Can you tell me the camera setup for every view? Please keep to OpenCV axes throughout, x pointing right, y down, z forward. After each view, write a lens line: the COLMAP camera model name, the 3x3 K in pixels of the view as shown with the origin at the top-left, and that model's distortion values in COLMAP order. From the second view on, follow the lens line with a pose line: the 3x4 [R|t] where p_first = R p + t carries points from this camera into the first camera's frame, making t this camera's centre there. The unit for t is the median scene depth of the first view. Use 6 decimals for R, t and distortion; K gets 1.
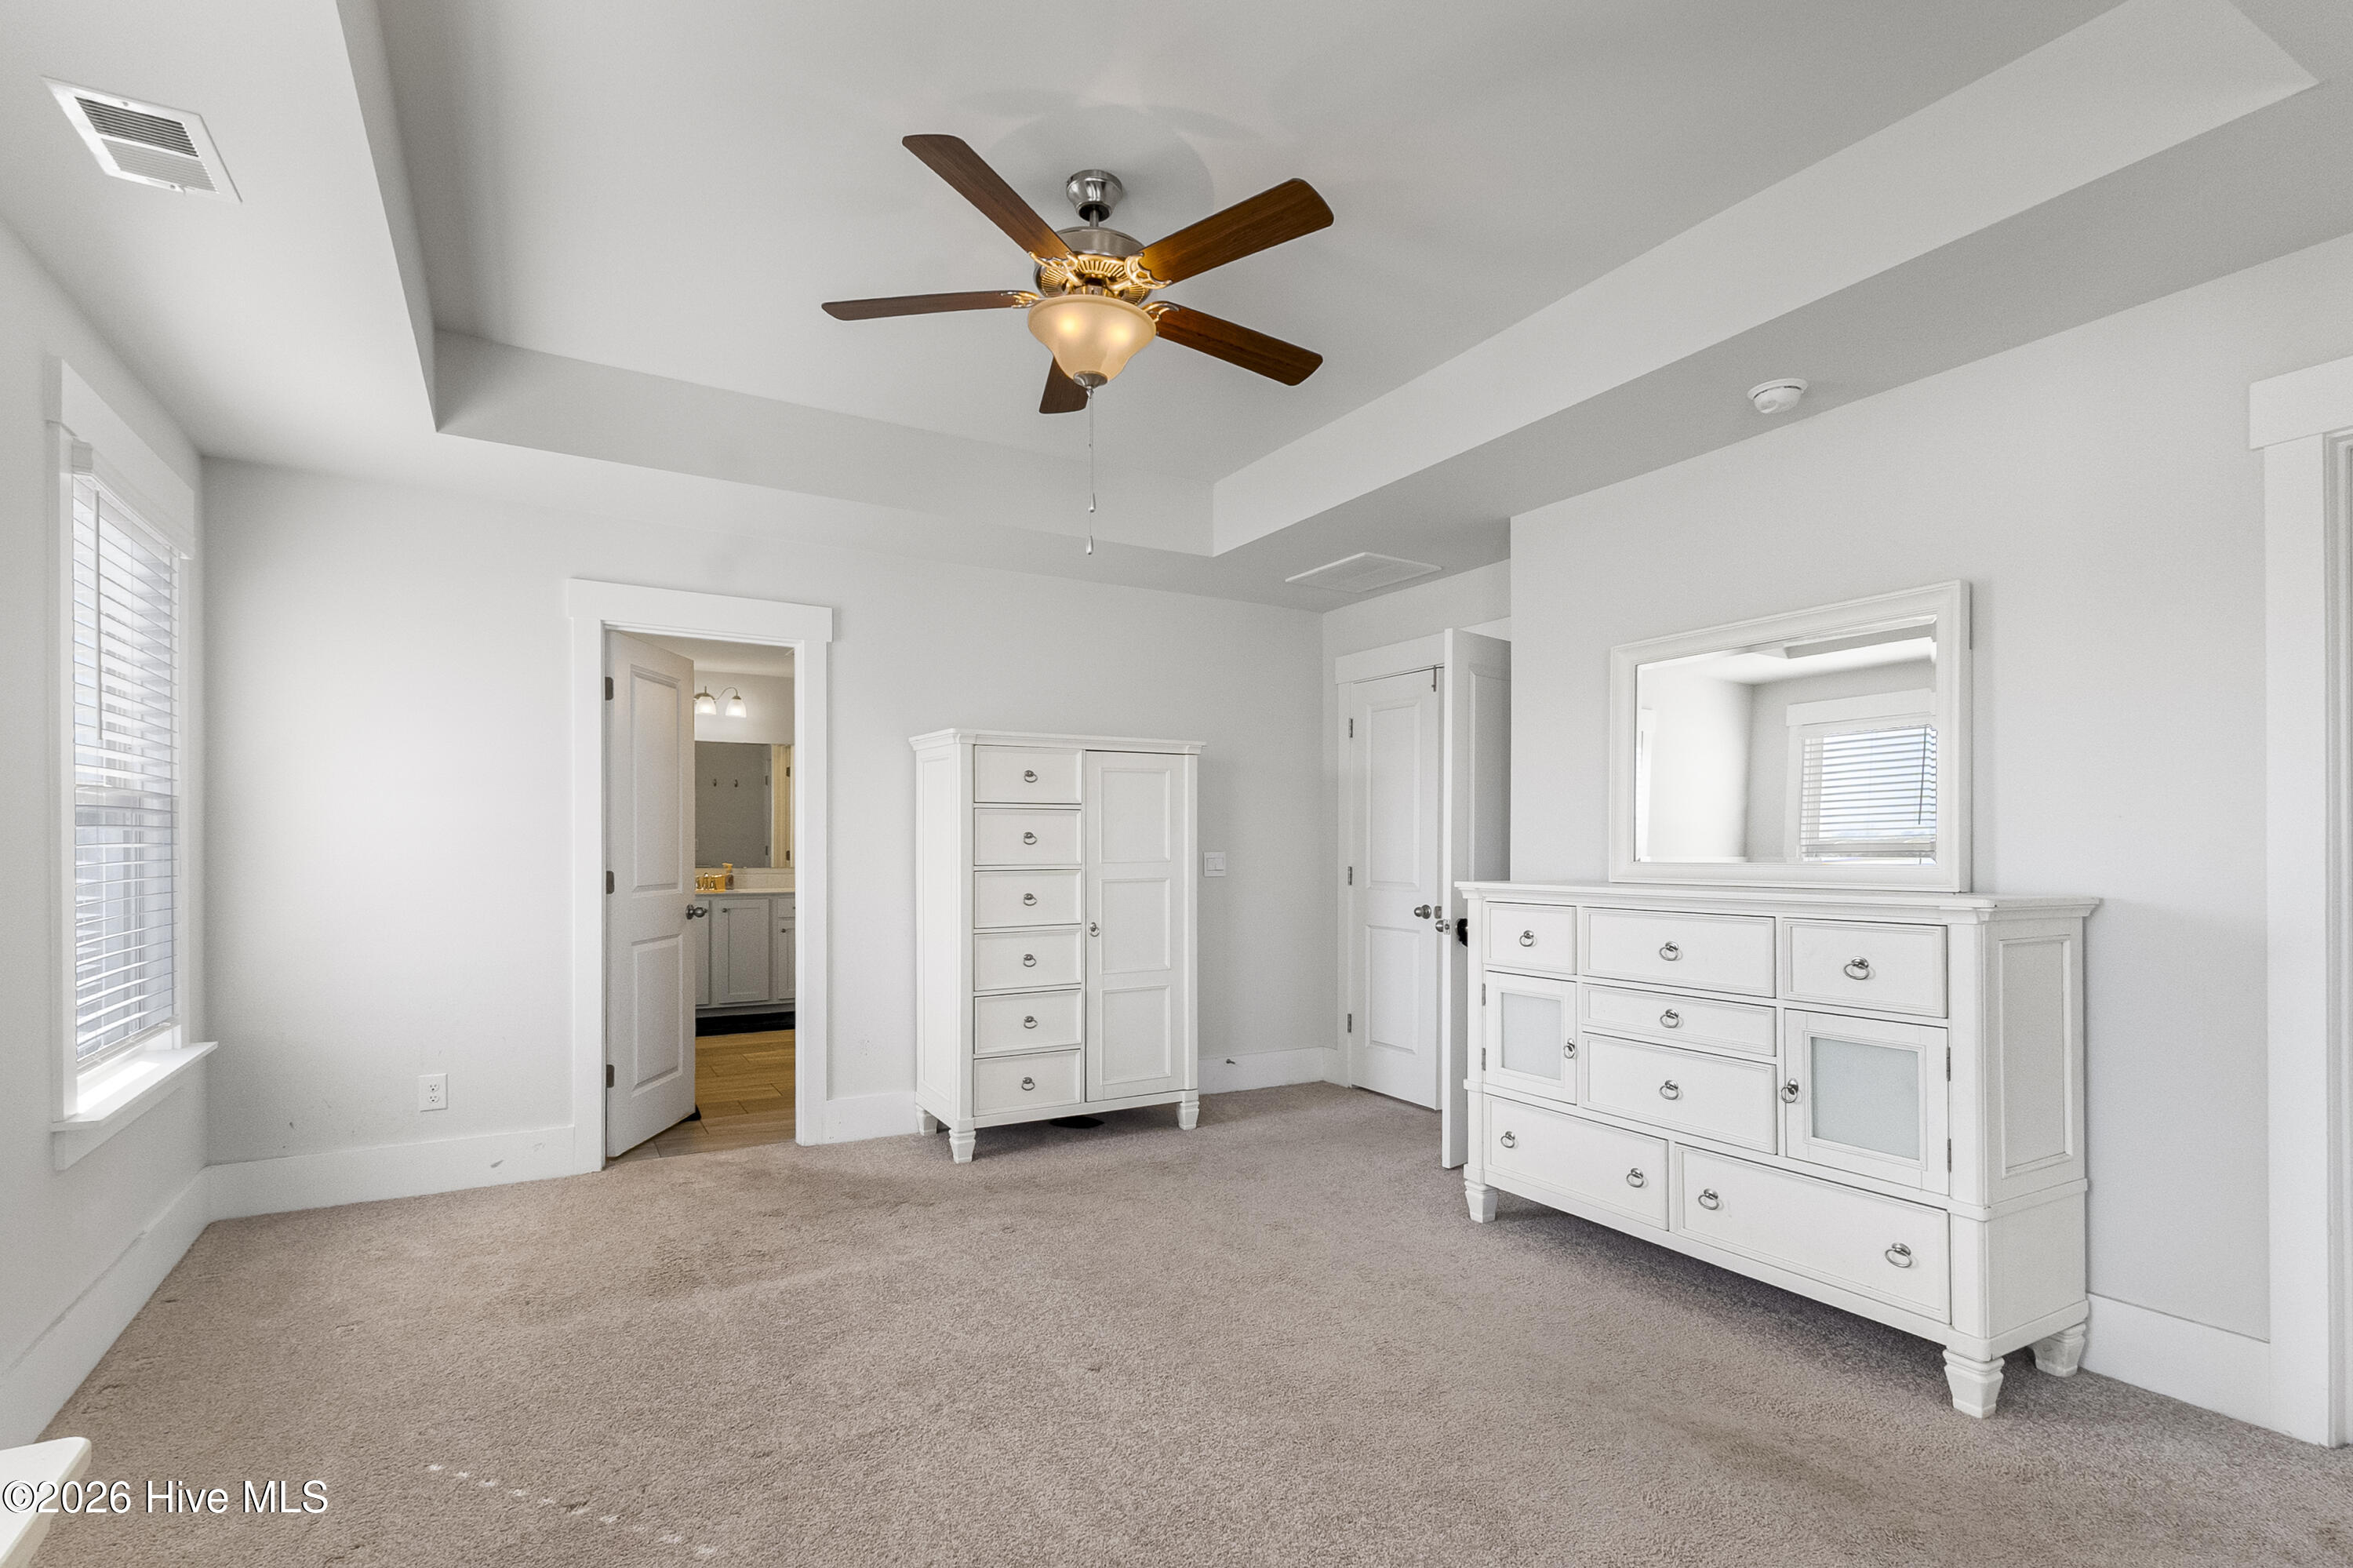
lens RADIAL K [[1118.2, 0, 1169.5], [0, 1118.2, 859.6], [0, 0, 1]] dist [-0.000129, -0.008423]
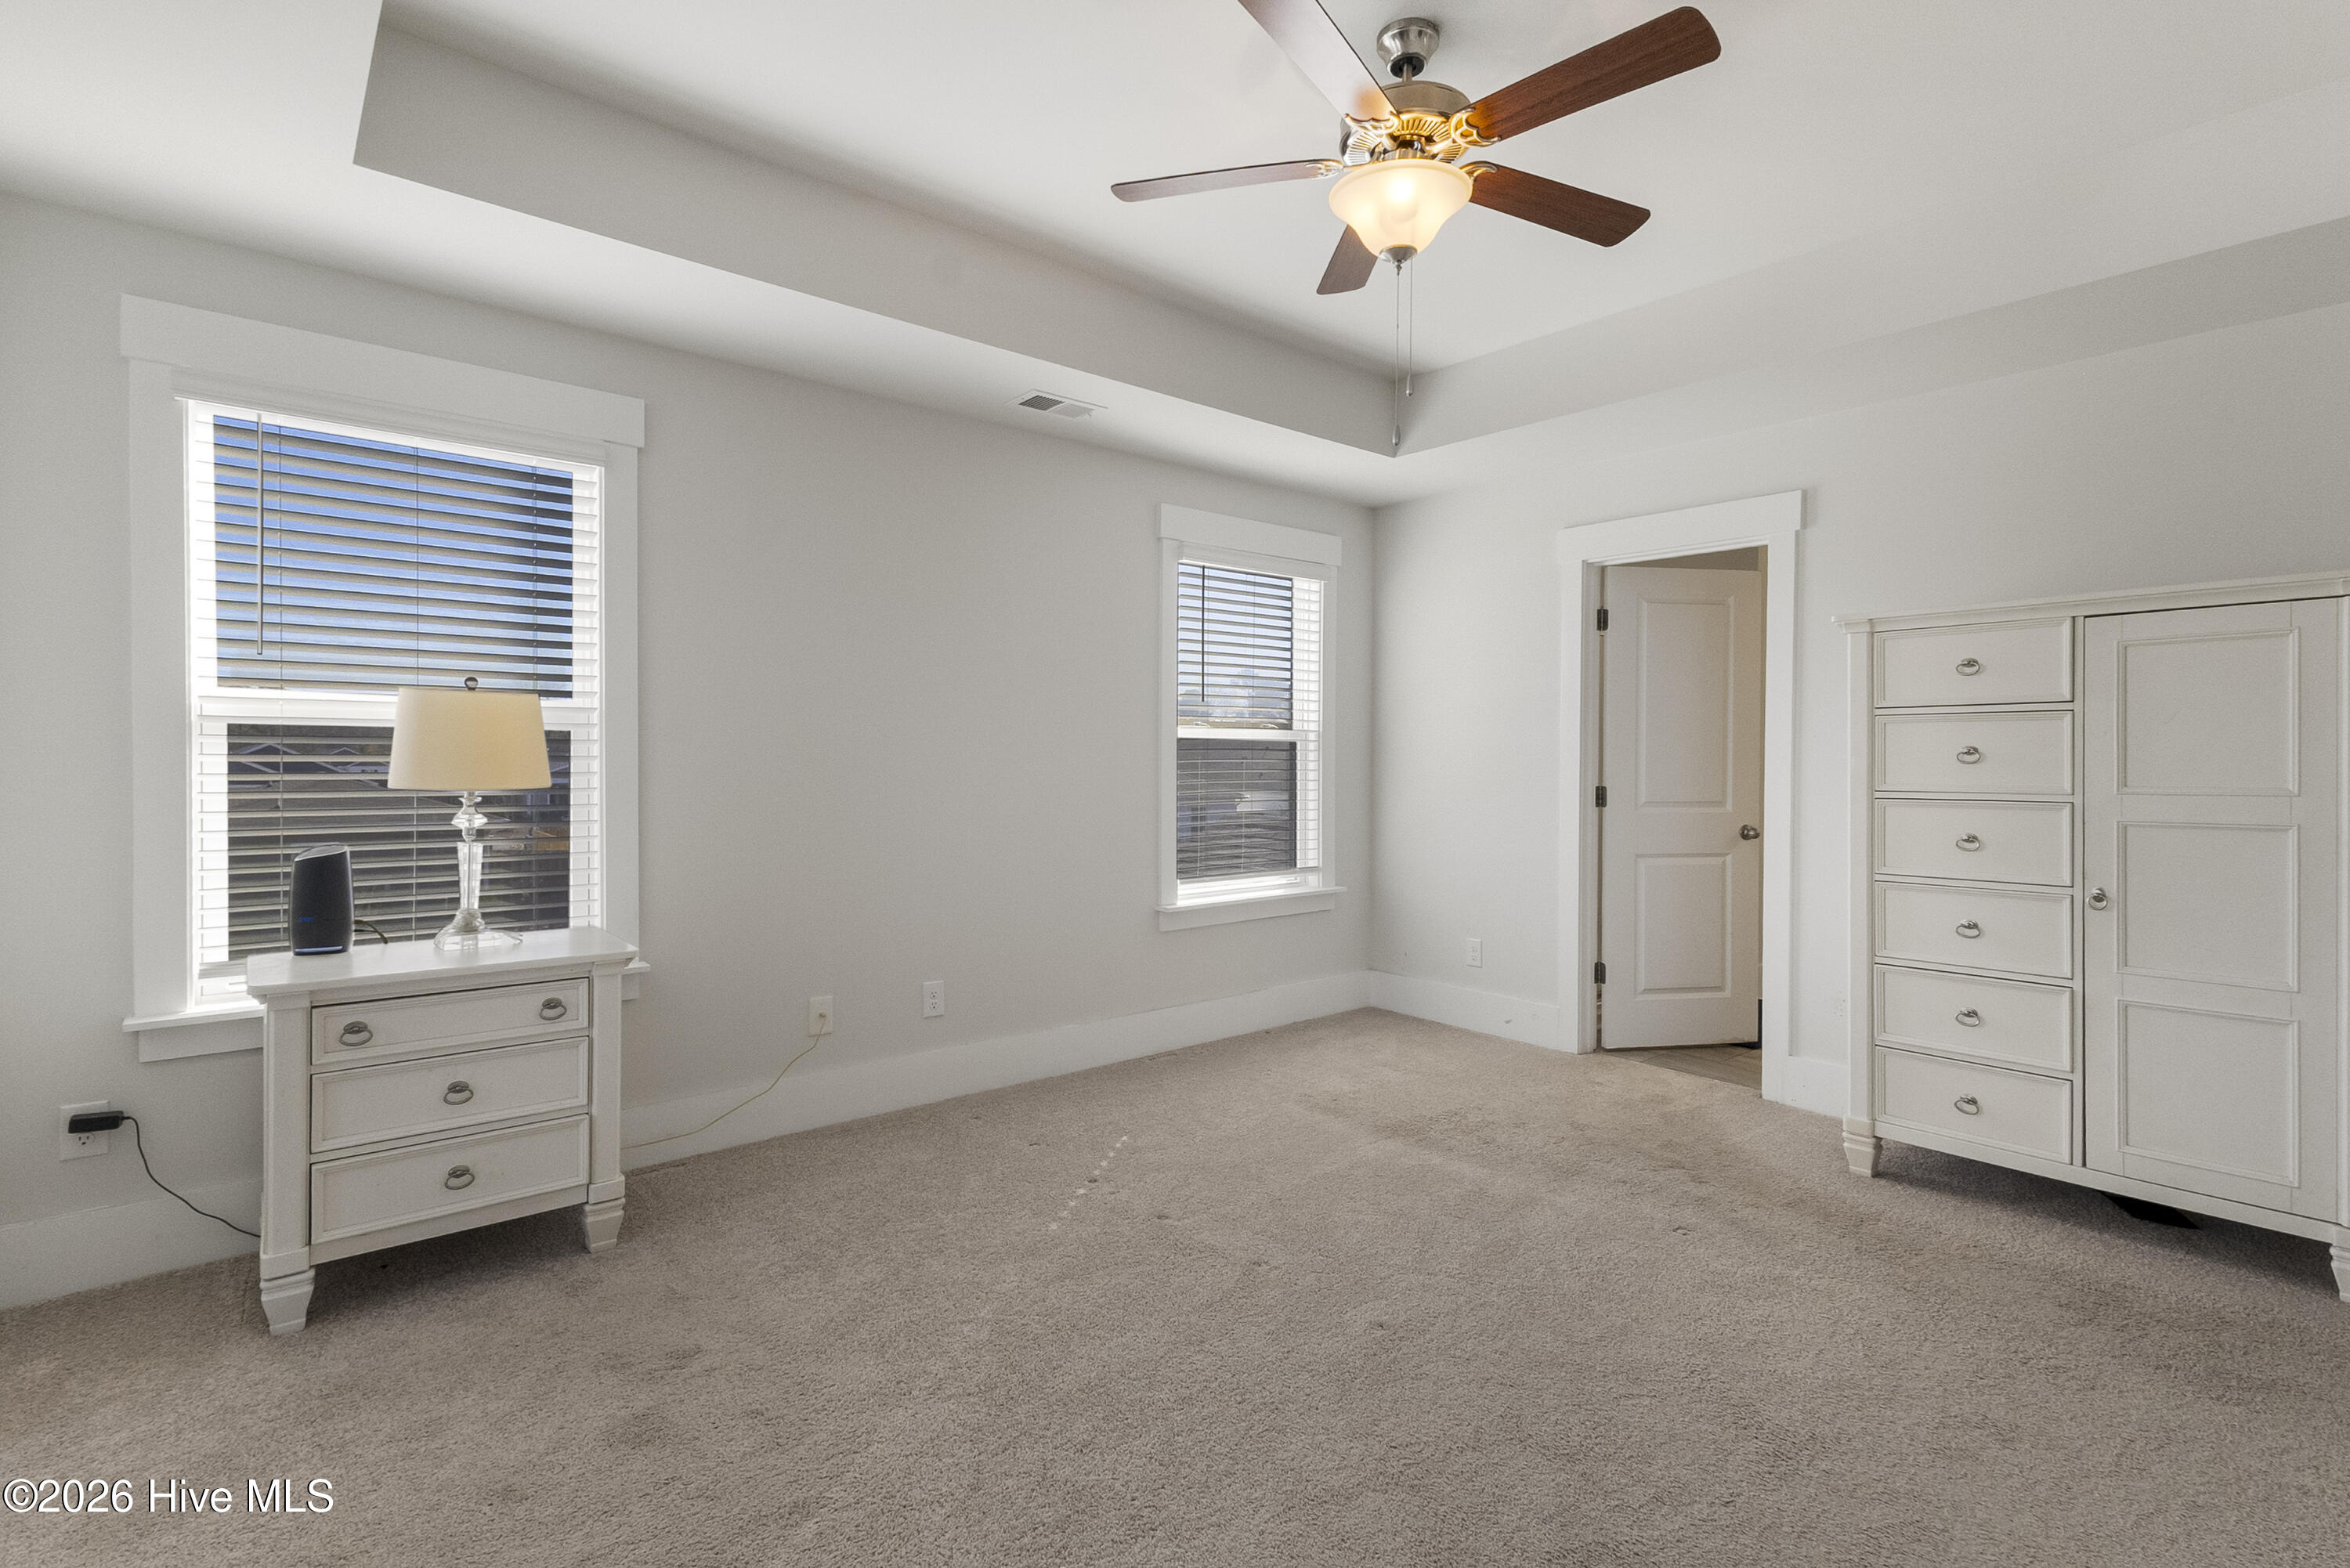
lens RADIAL K [[1090.0, 0, 1177.3], [0, 1090.0, 794.7], [0, 0, 1]] dist [0.015019, -0.007238]
pose [[0.162802, 0.033529, -0.986089, 0.468388], [-0.014446, 0.999396, 0.031597, -0.008970], [0.986553, 0.009101, 0.163188, 0.397636]]
